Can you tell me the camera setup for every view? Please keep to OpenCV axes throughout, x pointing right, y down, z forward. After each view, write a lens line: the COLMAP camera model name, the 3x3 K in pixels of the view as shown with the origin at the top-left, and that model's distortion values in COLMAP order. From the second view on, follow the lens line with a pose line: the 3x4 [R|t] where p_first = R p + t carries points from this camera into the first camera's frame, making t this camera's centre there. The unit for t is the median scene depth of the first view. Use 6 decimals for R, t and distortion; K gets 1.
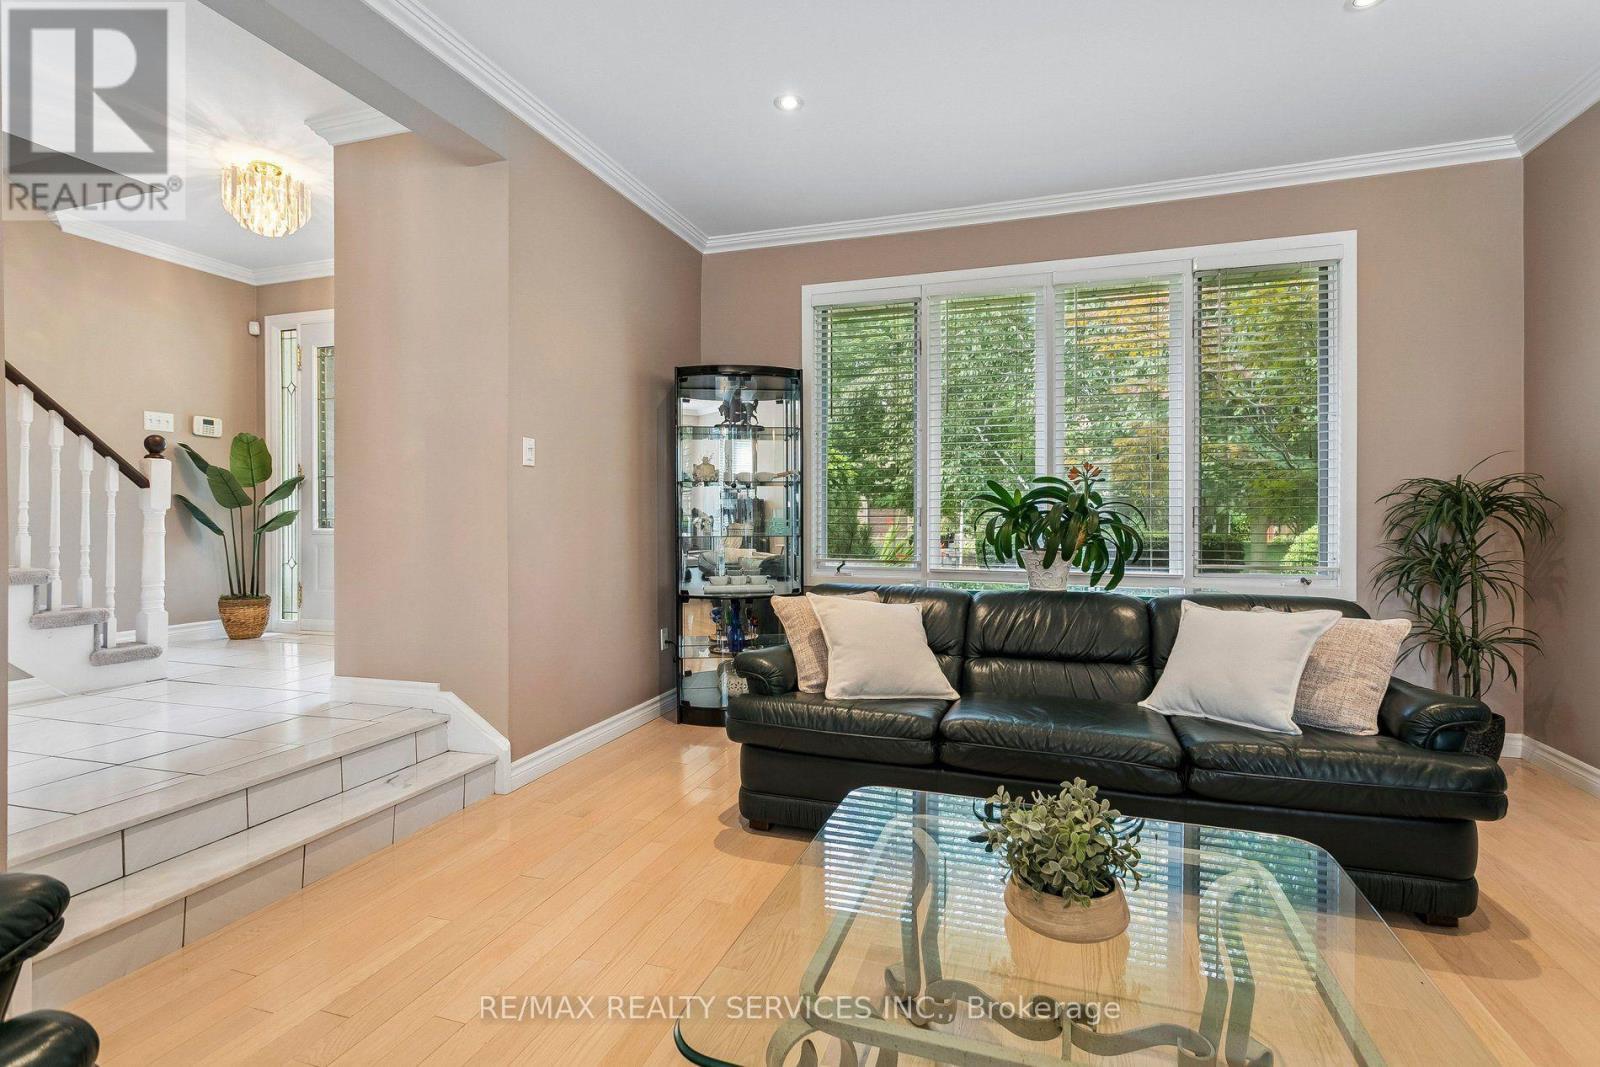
lens RADIAL K [[762.2, 0, 801.4], [0, 762.2, 522.2], [0, 0, 1]] dist [0.008169, -0.000230]
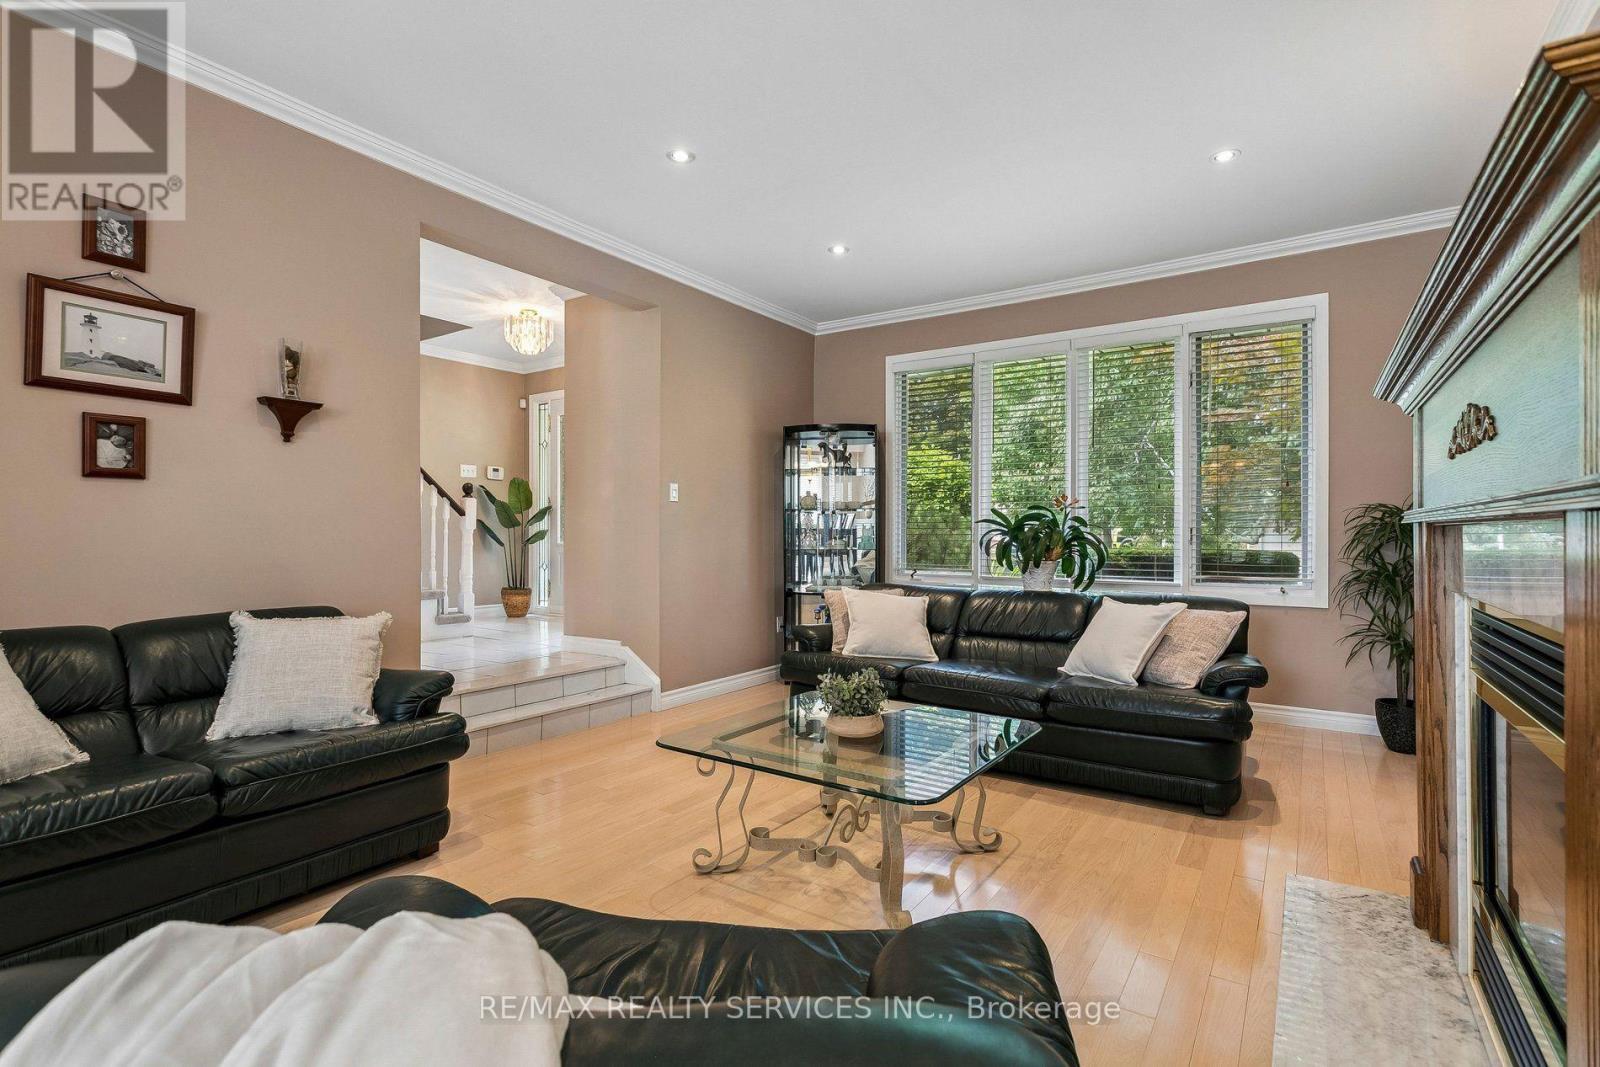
lens RADIAL K [[762.2, 0, 798.6], [0, 762.2, 540.7], [0, 0, 1]] dist [0.008169, -0.000230]
pose [[0.961516, 0.004340, -0.274715, 0.264195], [-0.003870, 0.999990, 0.002255, 0.000556], [0.274722, -0.001105, 0.961523, -0.350612]]
